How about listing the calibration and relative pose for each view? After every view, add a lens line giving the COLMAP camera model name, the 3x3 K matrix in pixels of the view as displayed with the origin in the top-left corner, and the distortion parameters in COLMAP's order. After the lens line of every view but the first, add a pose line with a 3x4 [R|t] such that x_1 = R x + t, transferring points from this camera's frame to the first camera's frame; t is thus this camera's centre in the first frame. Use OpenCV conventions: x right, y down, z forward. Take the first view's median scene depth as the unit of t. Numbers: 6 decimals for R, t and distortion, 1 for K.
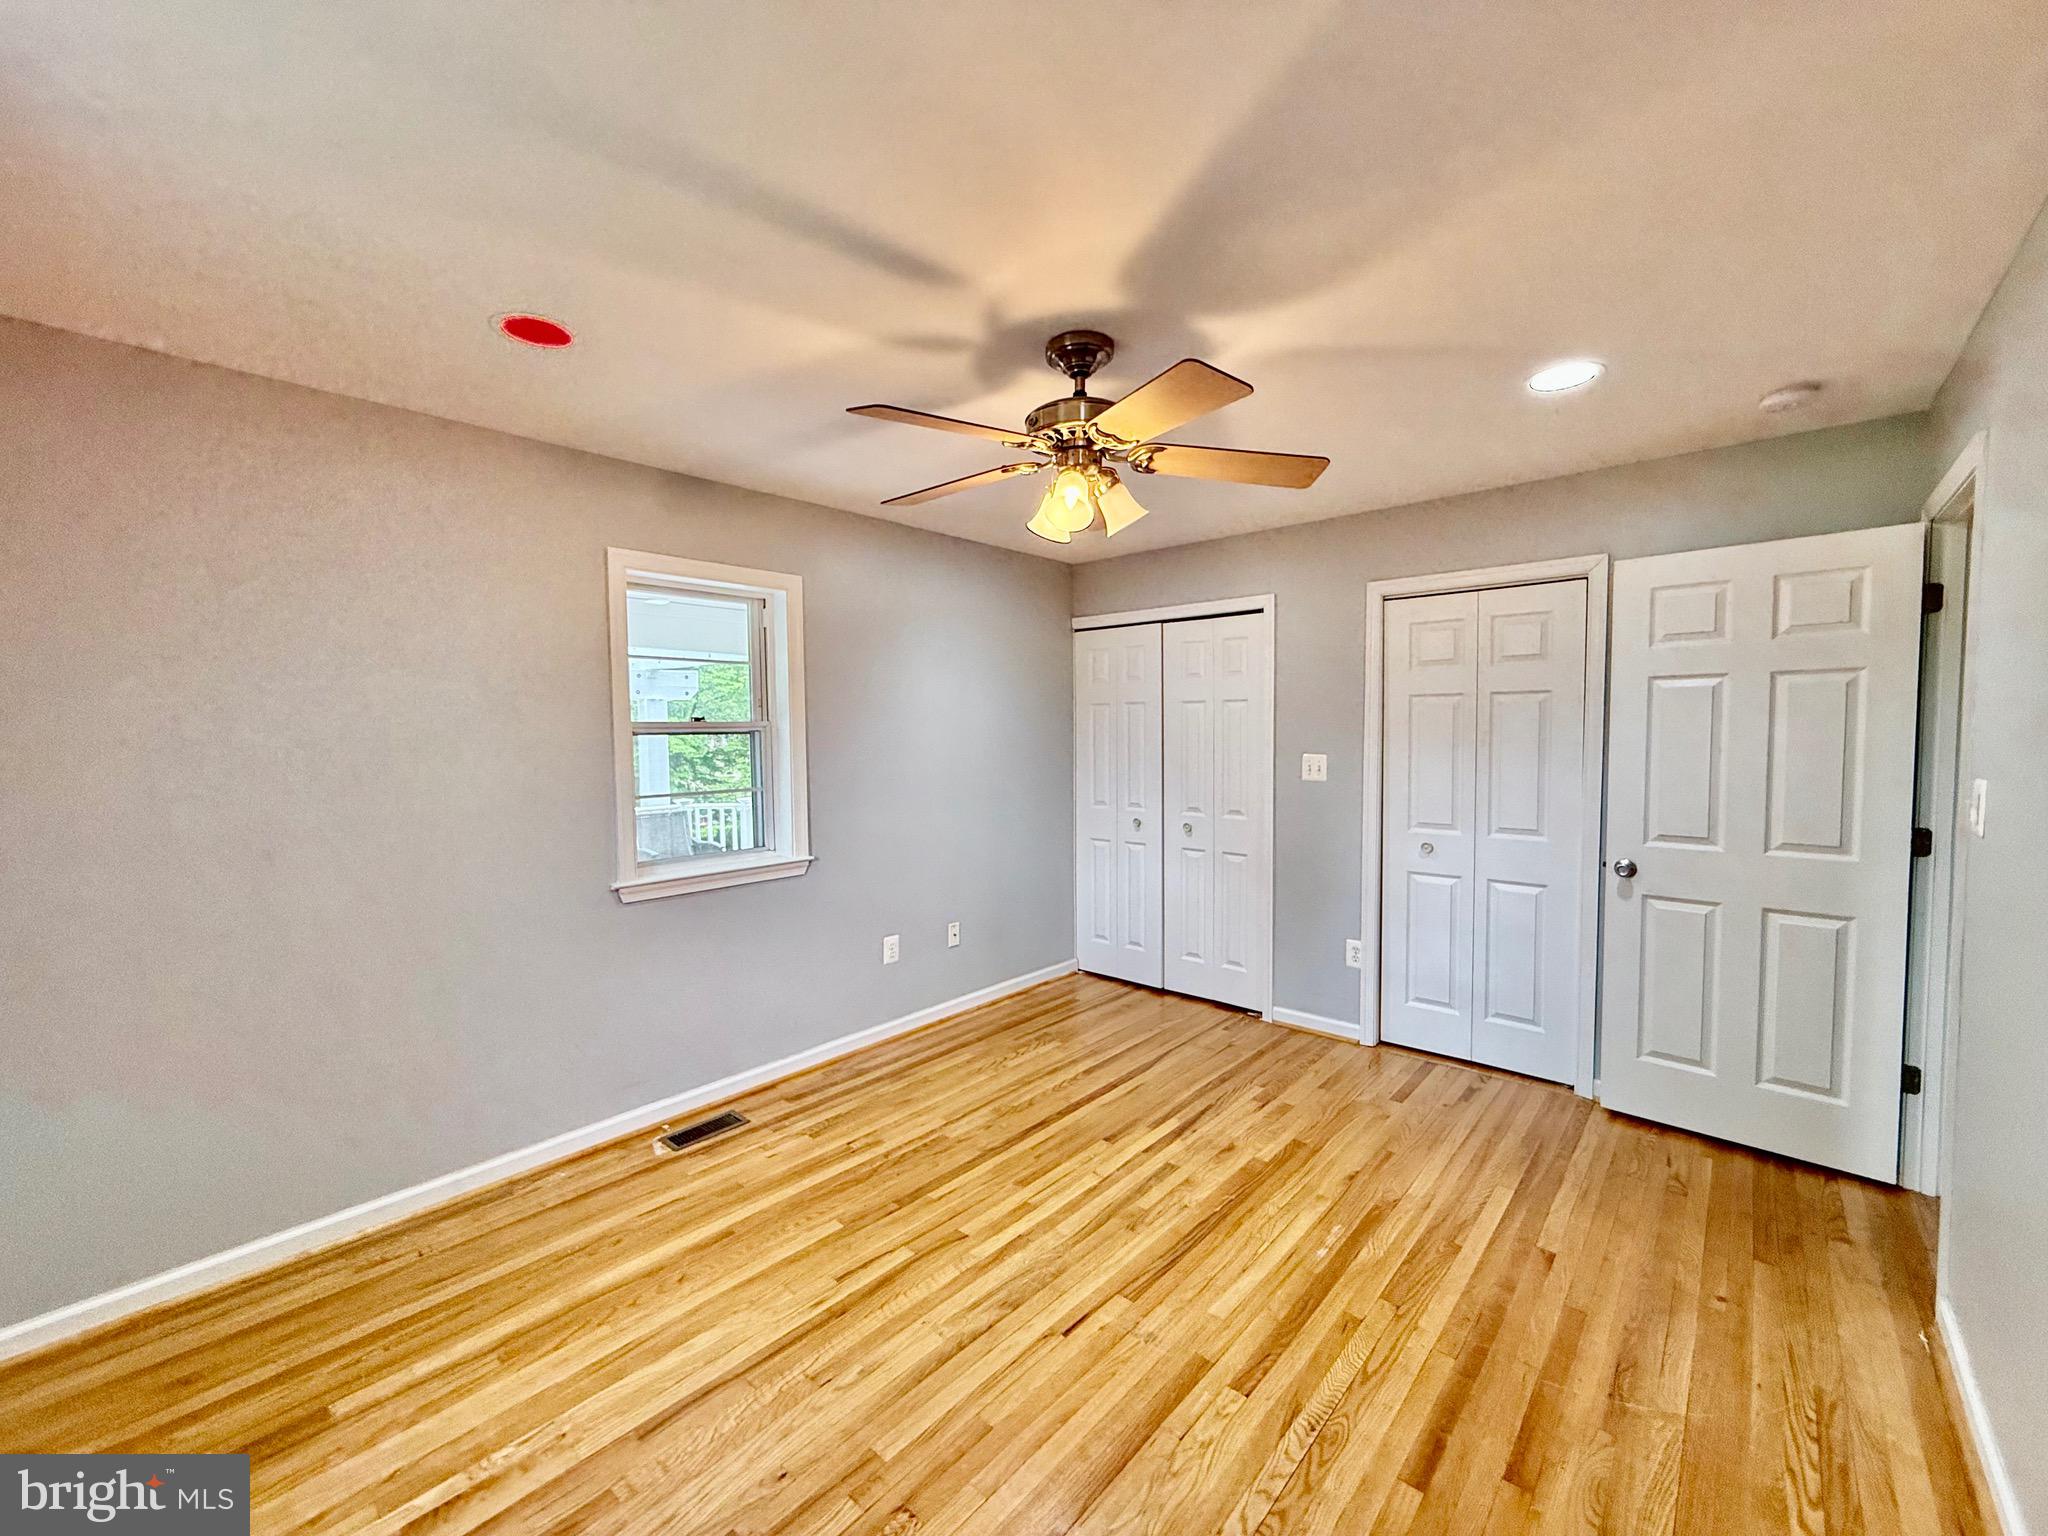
lens RADIAL K [[819.9, 0, 1020.0], [0, 819.9, 769.7], [0, 0, 1]] dist [0.000892, 0.000072]
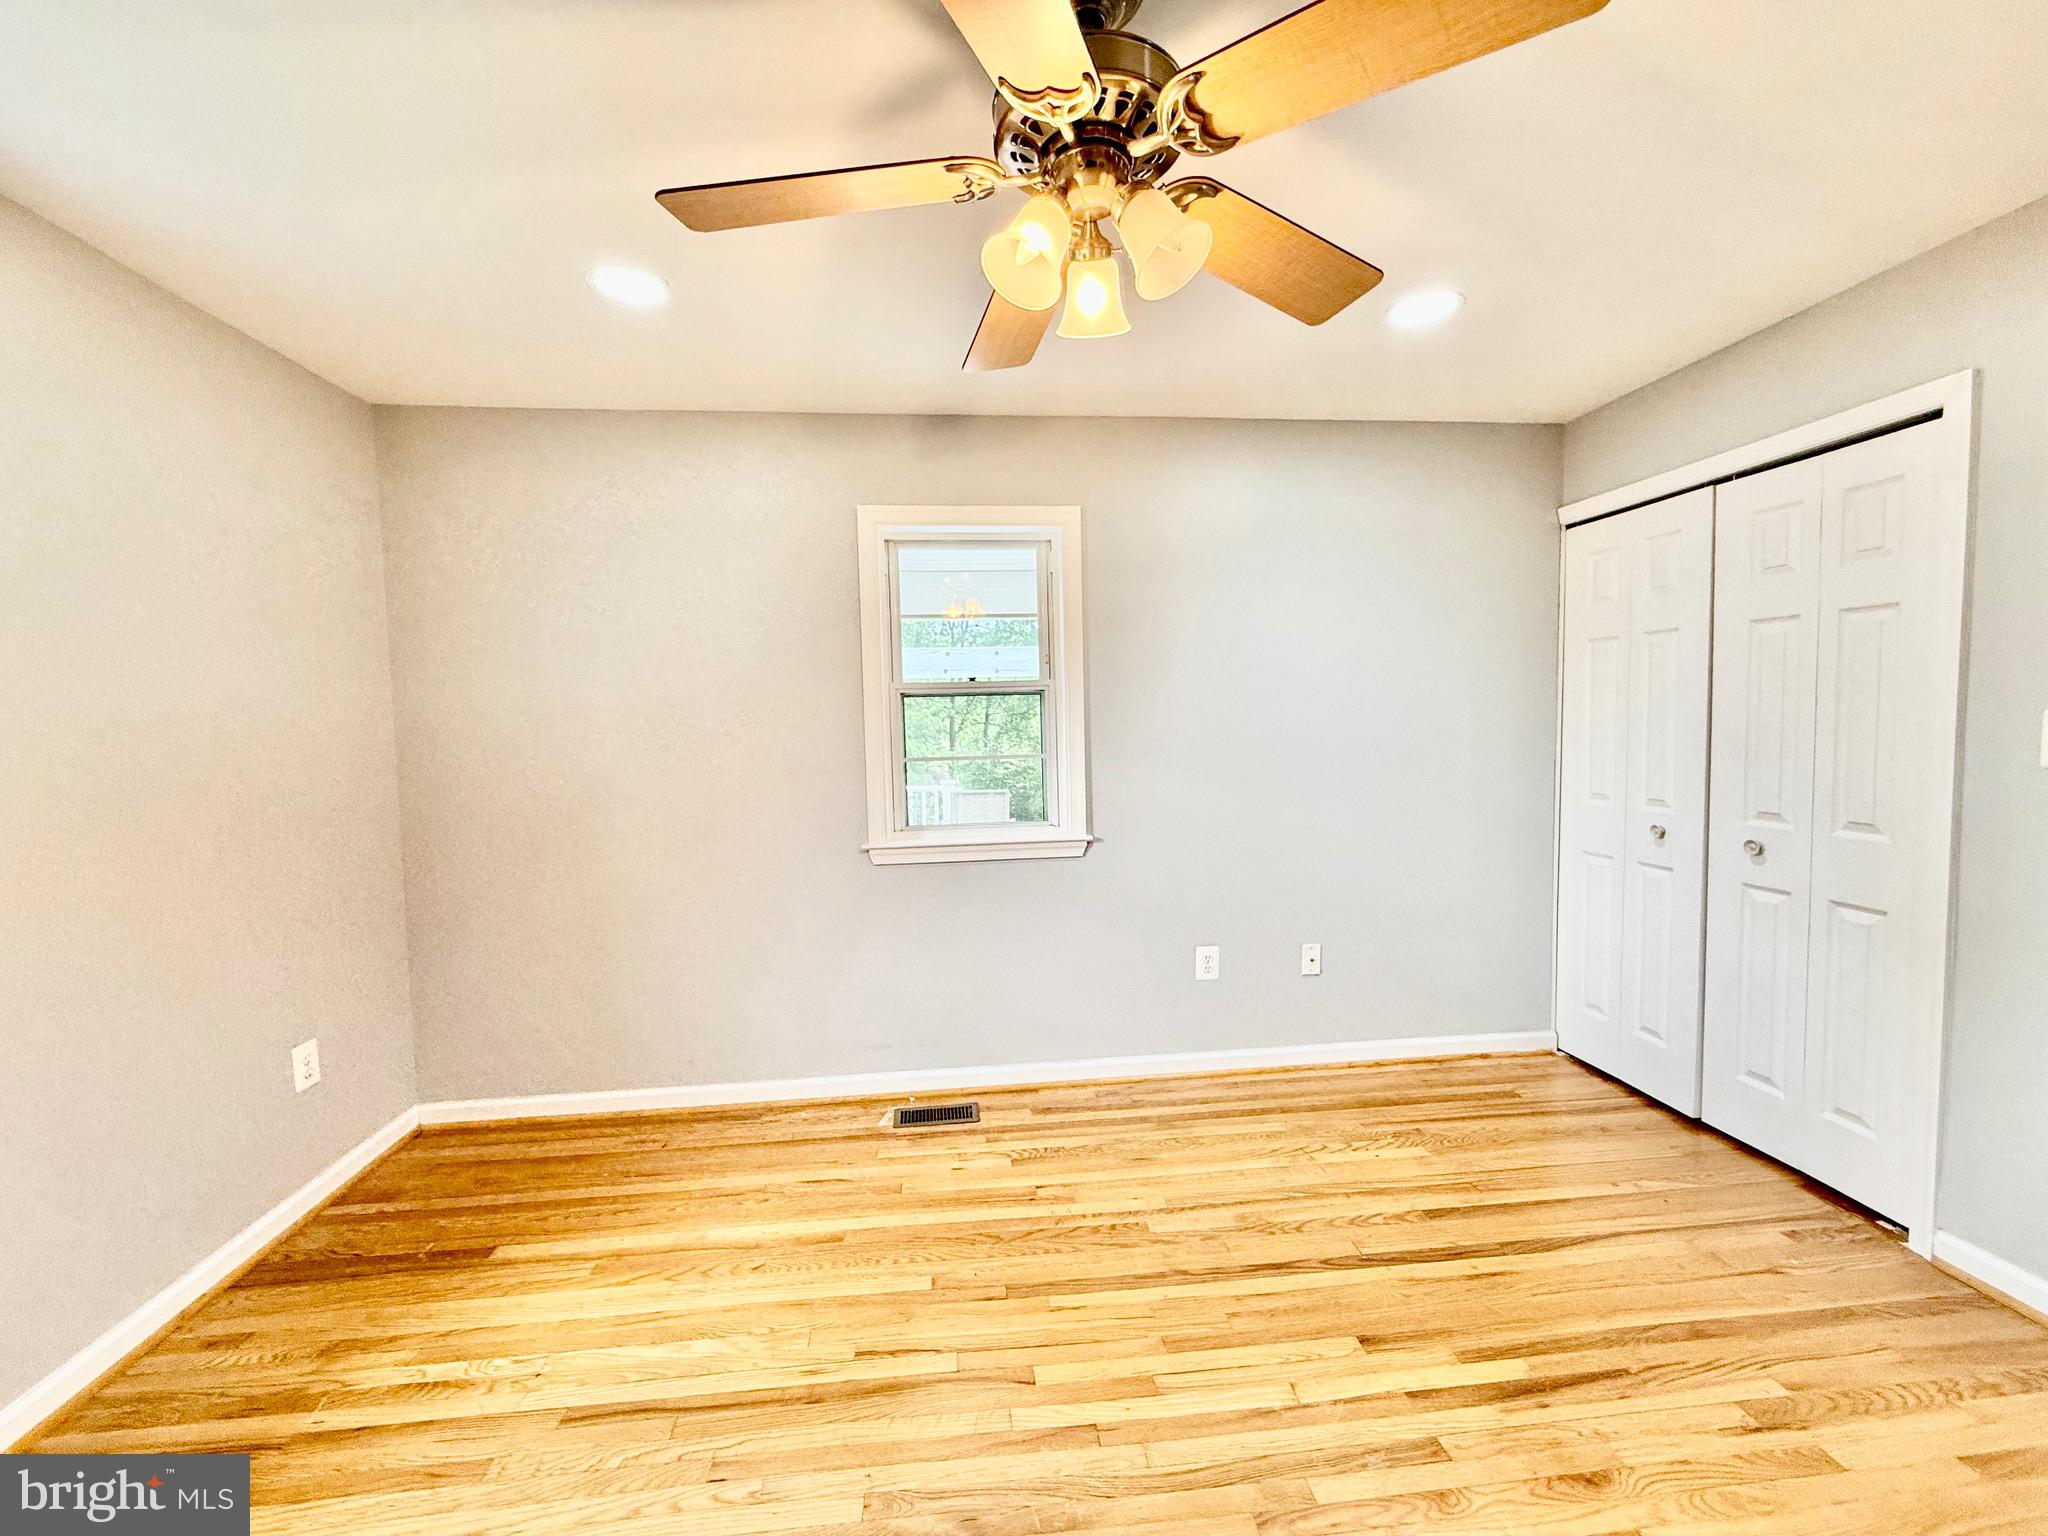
lens RADIAL K [[819.9, 0, 1020.0], [0, 819.9, 769.7], [0, 0, 1]] dist [0.000892, 0.000072]
pose [[0.740455, 0.033372, -0.671277, 0.285046], [-0.017681, 0.999388, 0.030181, 0.013432], [0.671874, -0.010479, 0.740592, 0.350563]]
